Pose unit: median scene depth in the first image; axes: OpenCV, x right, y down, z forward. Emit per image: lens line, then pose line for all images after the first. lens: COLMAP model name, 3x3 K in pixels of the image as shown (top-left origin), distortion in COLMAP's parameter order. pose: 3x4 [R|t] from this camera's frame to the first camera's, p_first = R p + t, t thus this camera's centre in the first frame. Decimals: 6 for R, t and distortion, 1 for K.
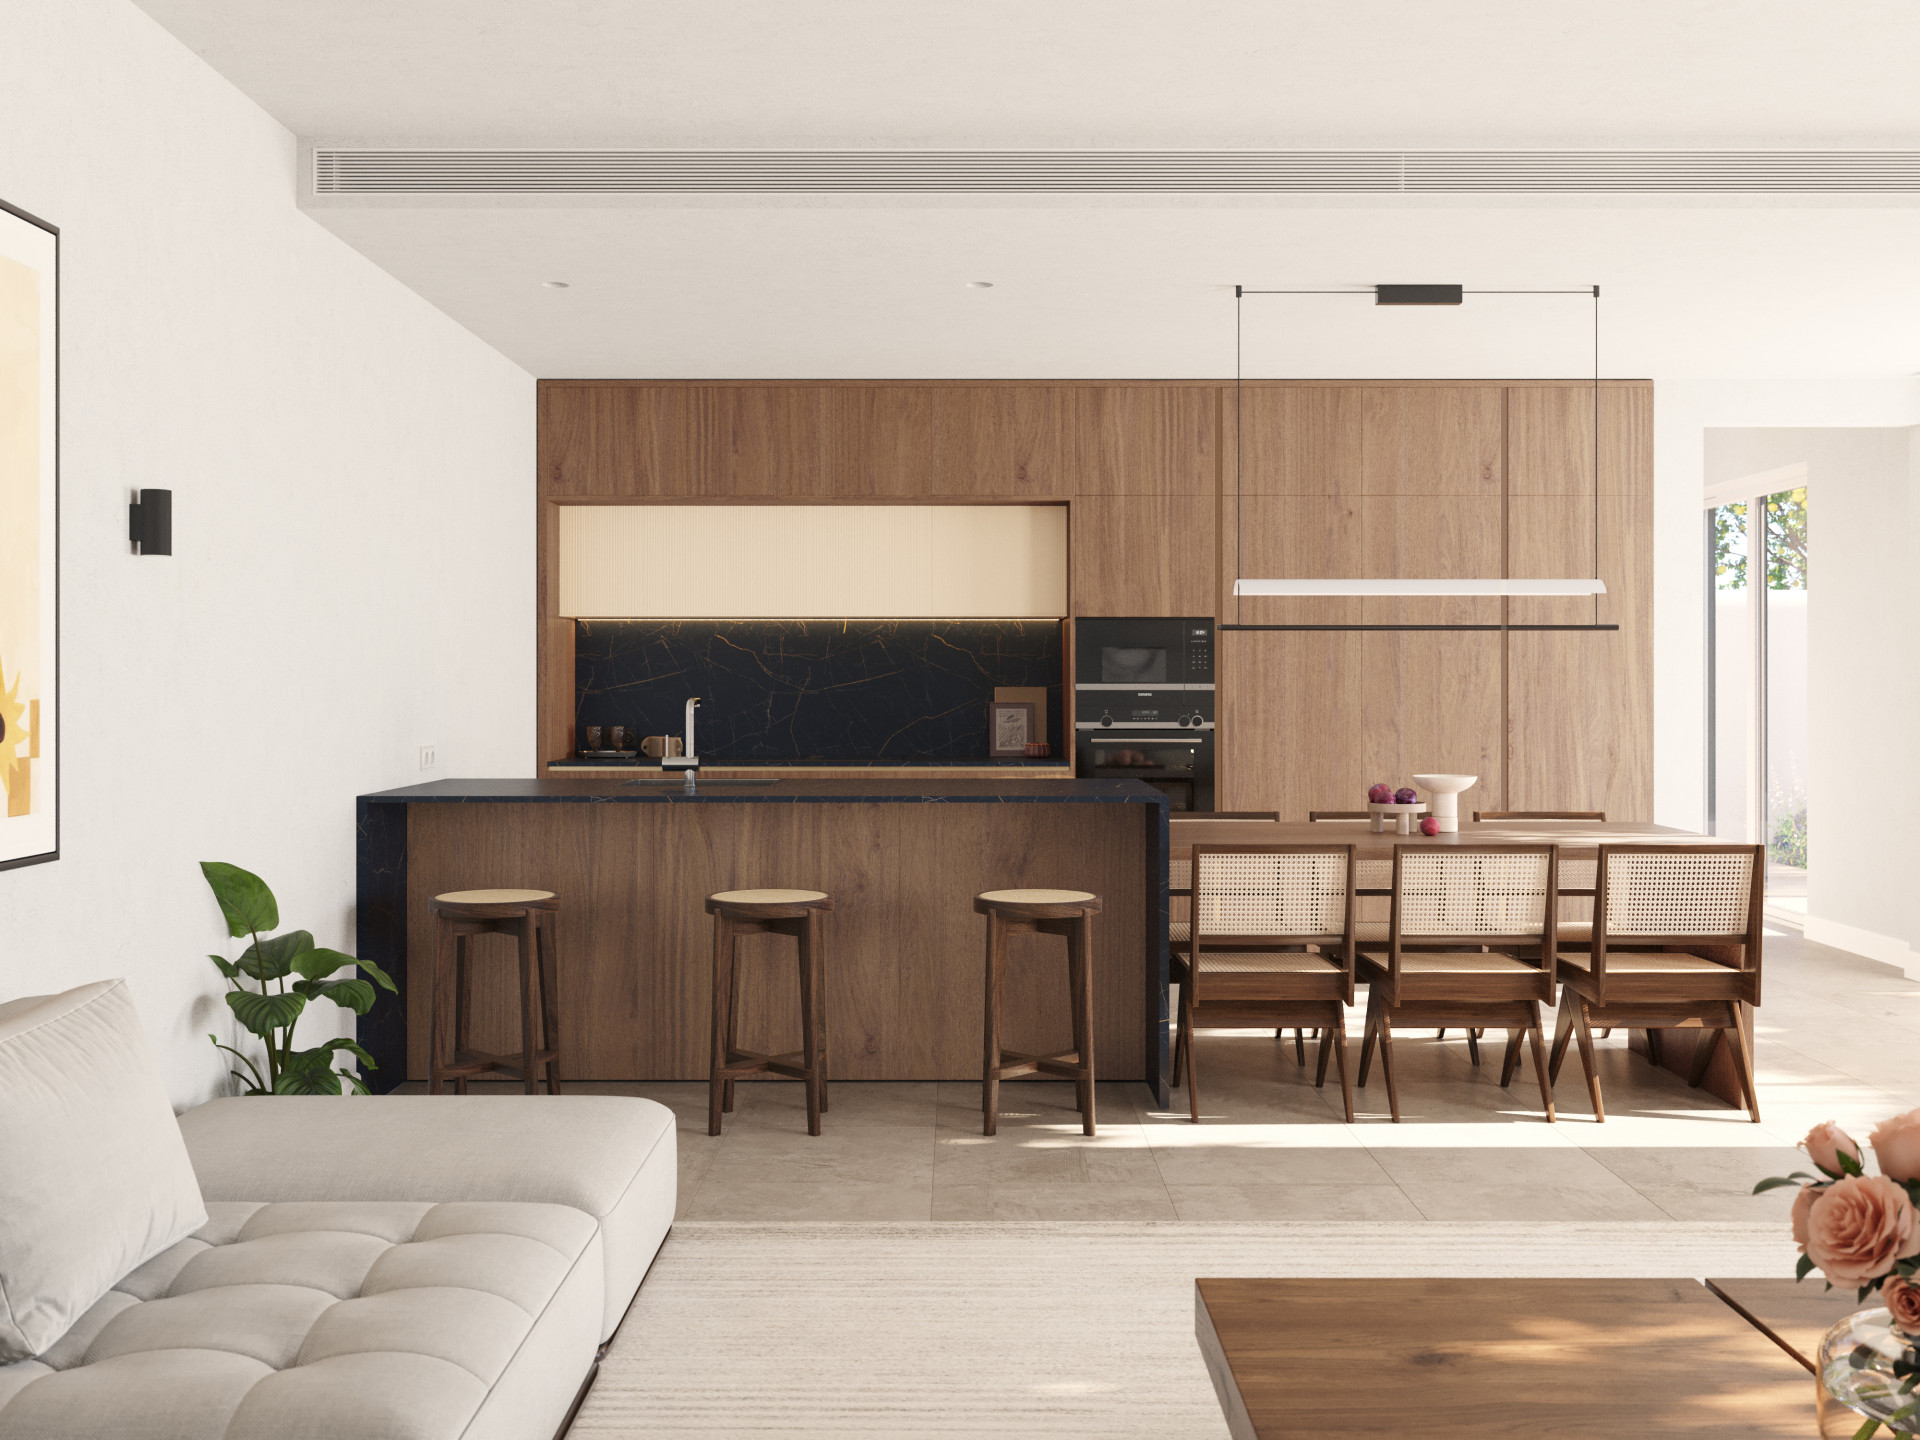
lens RADIAL K [[1497.6, 0, 960.2], [0, 1497.6, 716.4], [0, 0, 1]] dist [0.011951, 0.001802]
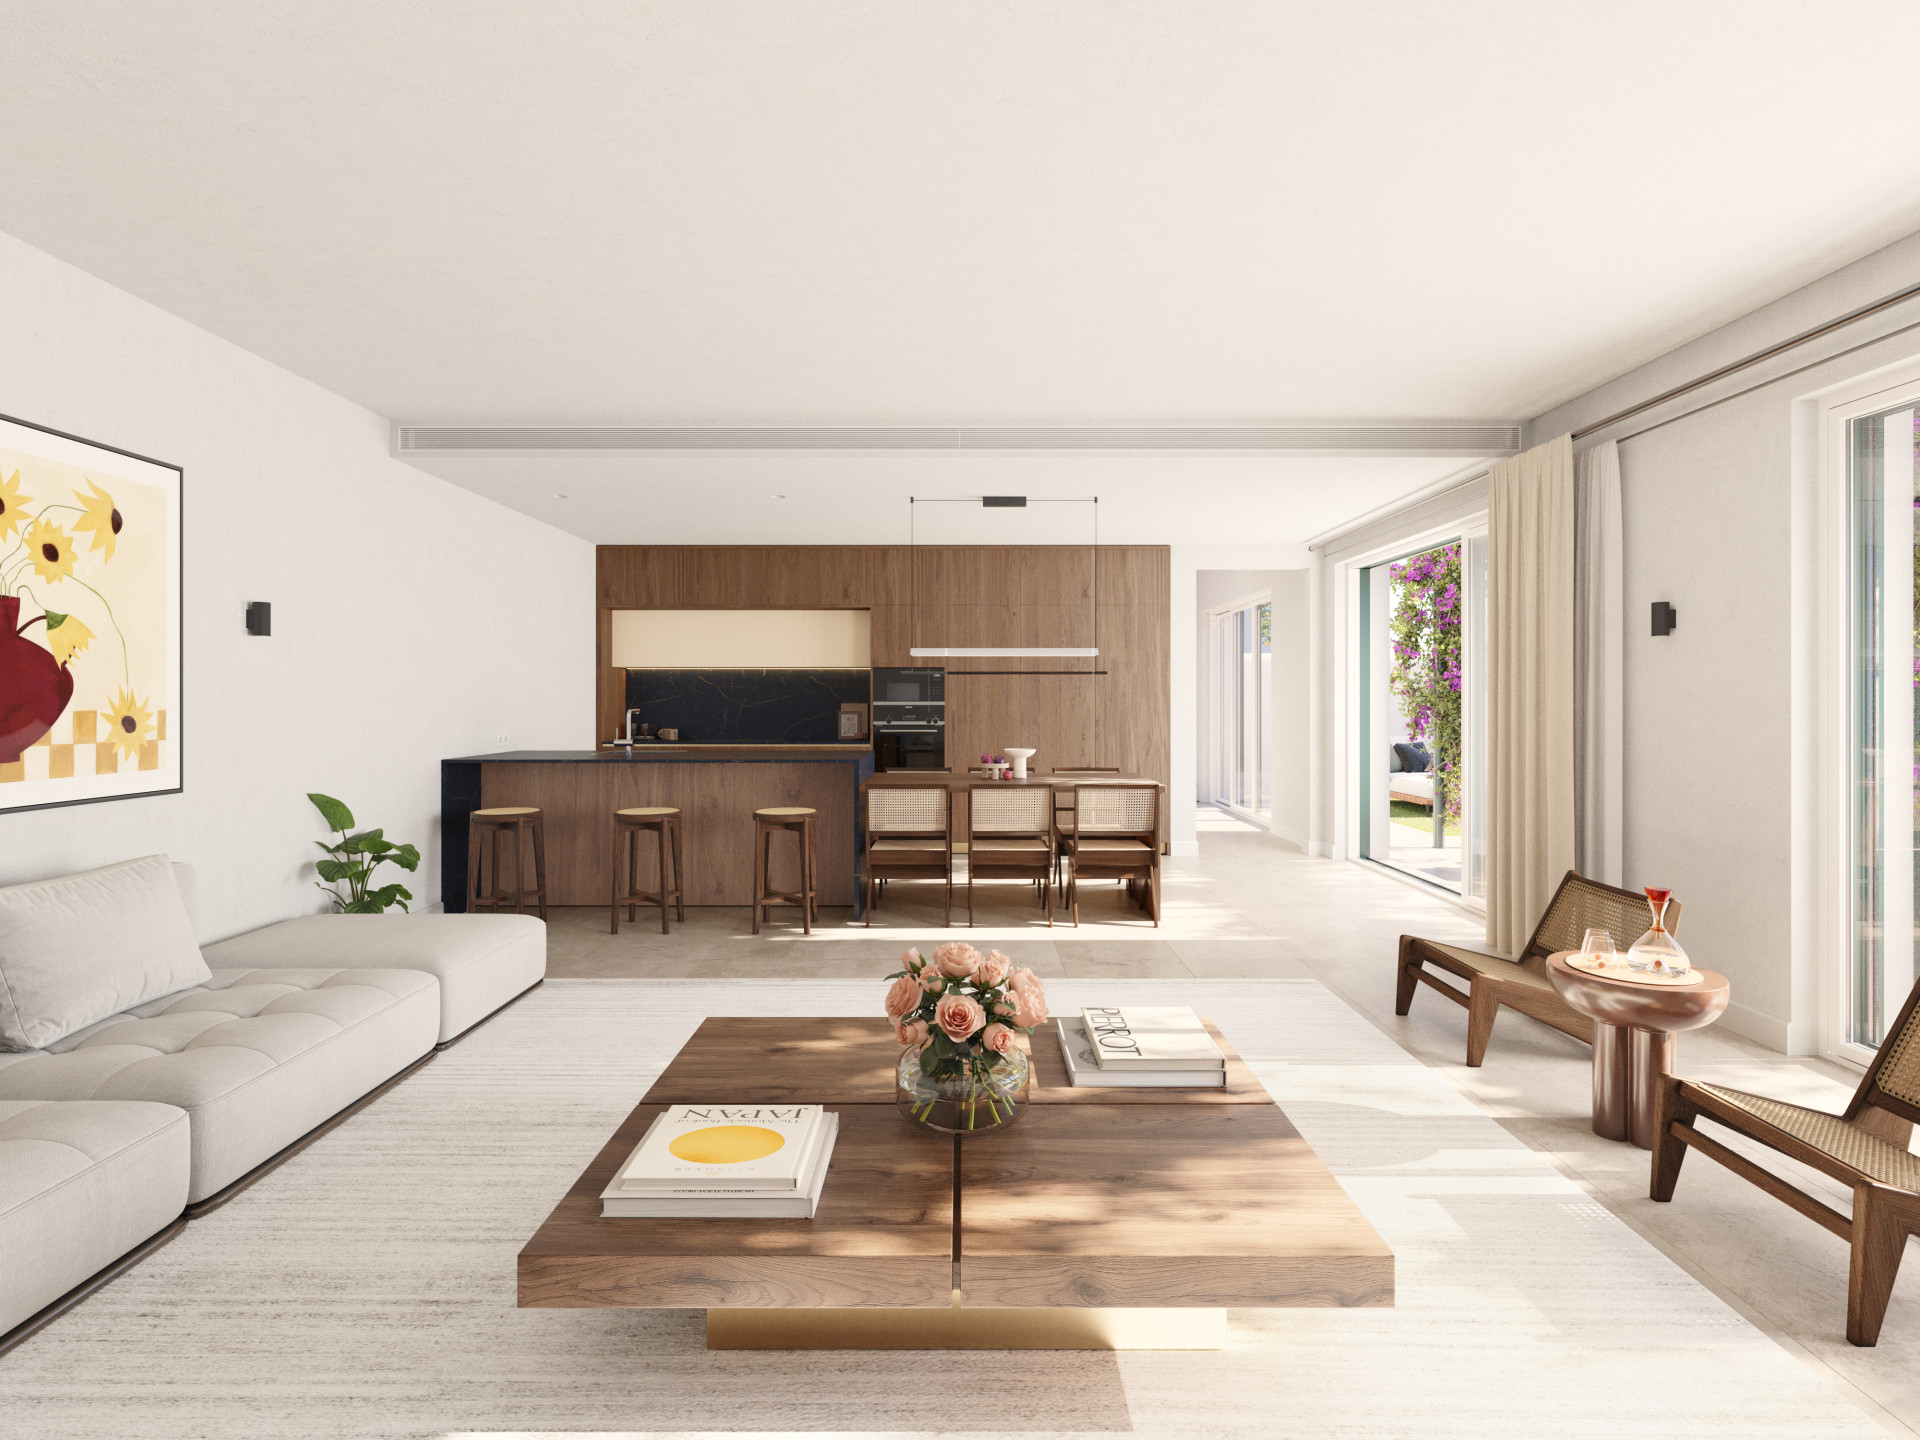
lens RADIAL K [[772.6, 0, 958.3], [0, 772.6, 718.9], [0, 0, 1]] dist [0.009428, 0.000209]
pose [[0.999985, -0.000091, -0.005482, 0.267124], [0.000095, 1.000000, 0.000697, -0.000391], [0.005482, -0.000697, 0.999985, -0.001963]]
